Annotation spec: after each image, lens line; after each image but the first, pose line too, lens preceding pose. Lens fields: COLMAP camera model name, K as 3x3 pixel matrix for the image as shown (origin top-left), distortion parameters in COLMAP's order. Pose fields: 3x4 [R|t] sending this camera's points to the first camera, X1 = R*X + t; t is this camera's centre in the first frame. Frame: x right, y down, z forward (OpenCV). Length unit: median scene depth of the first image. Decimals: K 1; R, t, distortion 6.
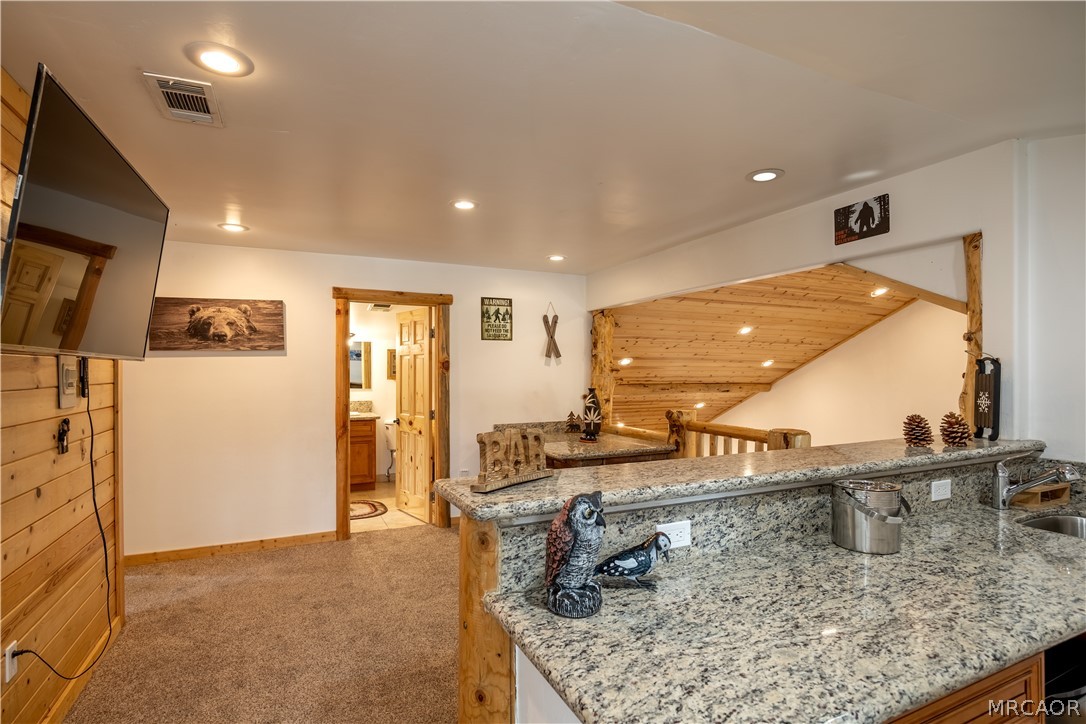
lens RADIAL K [[544.3, 0, 544.8], [0, 544.3, 369.5], [0, 0, 1]] dist [-0.001521, -0.000194]
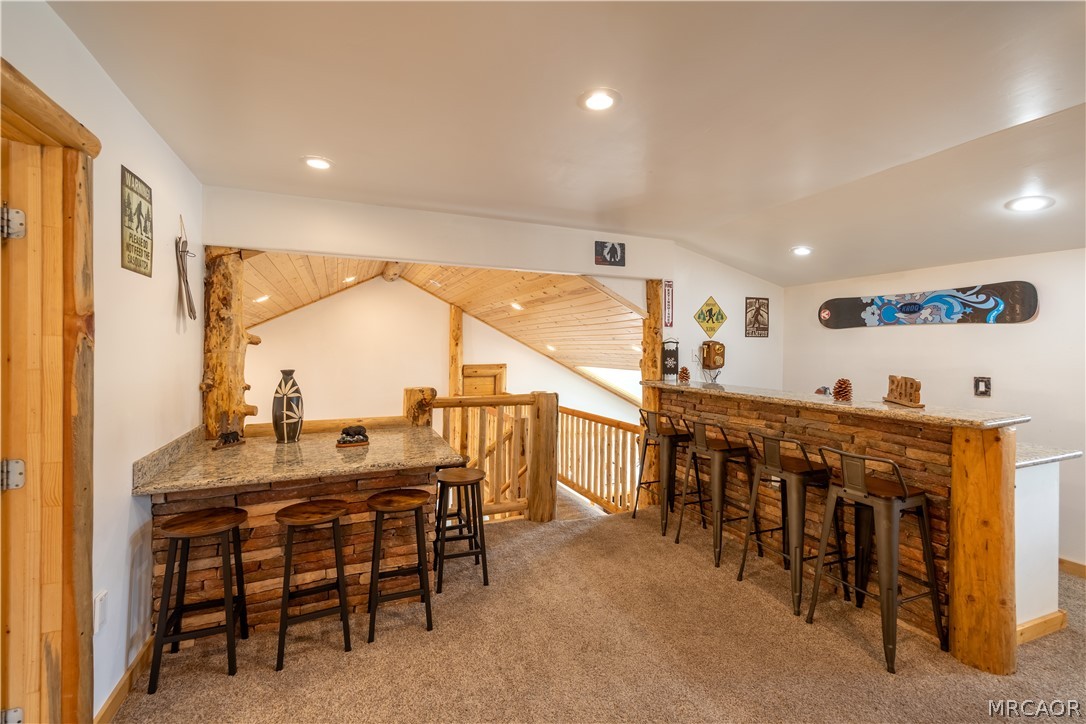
lens RADIAL K [[461.9, 0, 543.2], [0, 461.9, 351.2], [0, 0, 1]] dist [0.000871, 0.000032]
pose [[0.041125, -0.006092, 0.999135, -0.781548], [-0.011913, 0.999907, 0.006587, 0.007150], [-0.999083, -0.012174, 0.041049, 1.121424]]
